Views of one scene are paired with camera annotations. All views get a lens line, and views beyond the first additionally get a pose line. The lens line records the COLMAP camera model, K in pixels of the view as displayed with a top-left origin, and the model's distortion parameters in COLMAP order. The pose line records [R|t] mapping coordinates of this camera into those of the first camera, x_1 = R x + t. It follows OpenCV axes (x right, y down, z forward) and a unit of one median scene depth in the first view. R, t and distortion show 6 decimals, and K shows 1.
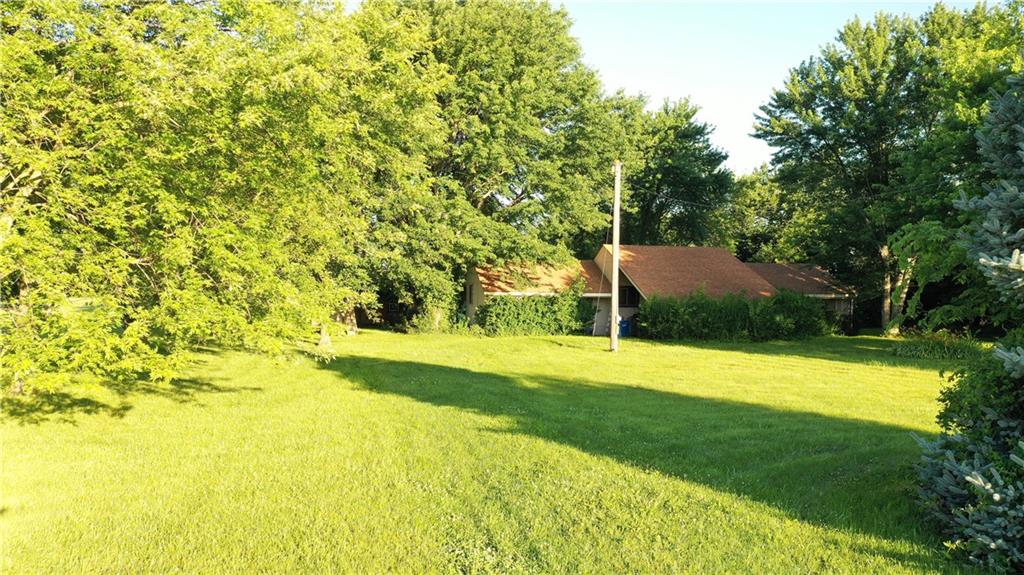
lens RADIAL K [[815.7, 0, 510.2], [0, 815.7, 289.2], [0, 0, 1]] dist [0.012240, 0.007427]
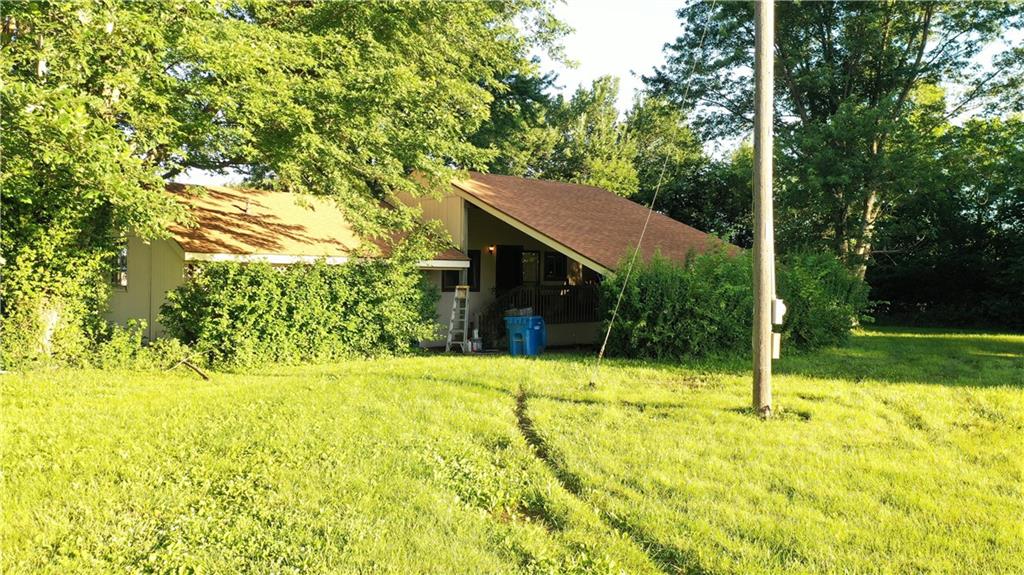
lens RADIAL K [[815.7, 0, 511.2], [0, 815.7, 285.8], [0, 0, 1]] dist [0.012240, 0.007427]
pose [[0.872160, -0.006654, 0.489175, -0.088816], [0.007350, 0.999973, 0.000498, 0.020395], [-0.489165, 0.003161, 0.872186, 0.603733]]
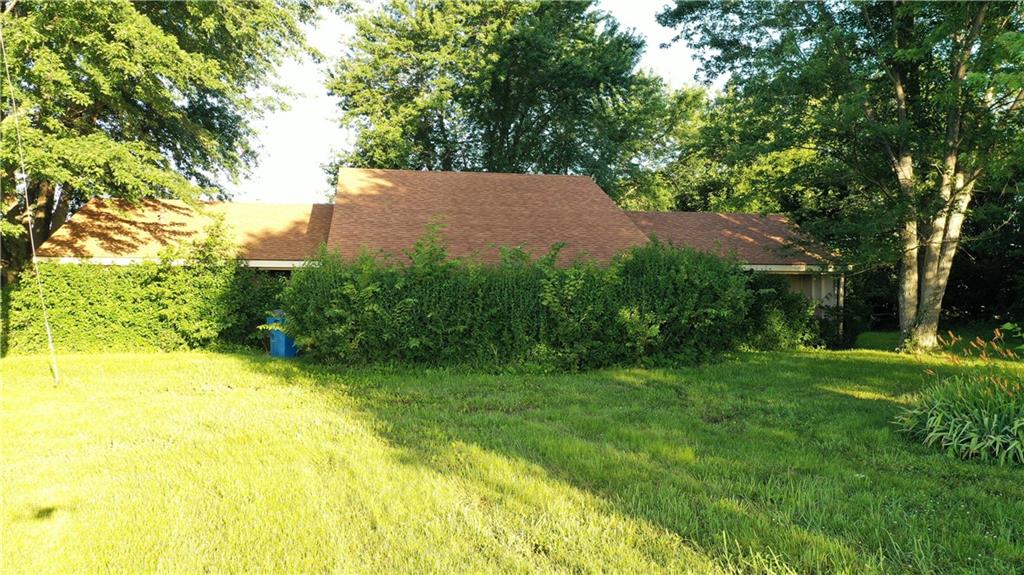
lens RADIAL K [[815.7, 0, 513.9], [0, 815.7, 286.6], [0, 0, 1]] dist [0.012240, 0.007427]
pose [[0.999475, -0.003111, -0.032249, 0.237234], [0.003055, 0.999994, -0.001768, 0.019549], [0.032255, 0.001669, 0.999478, 0.500423]]
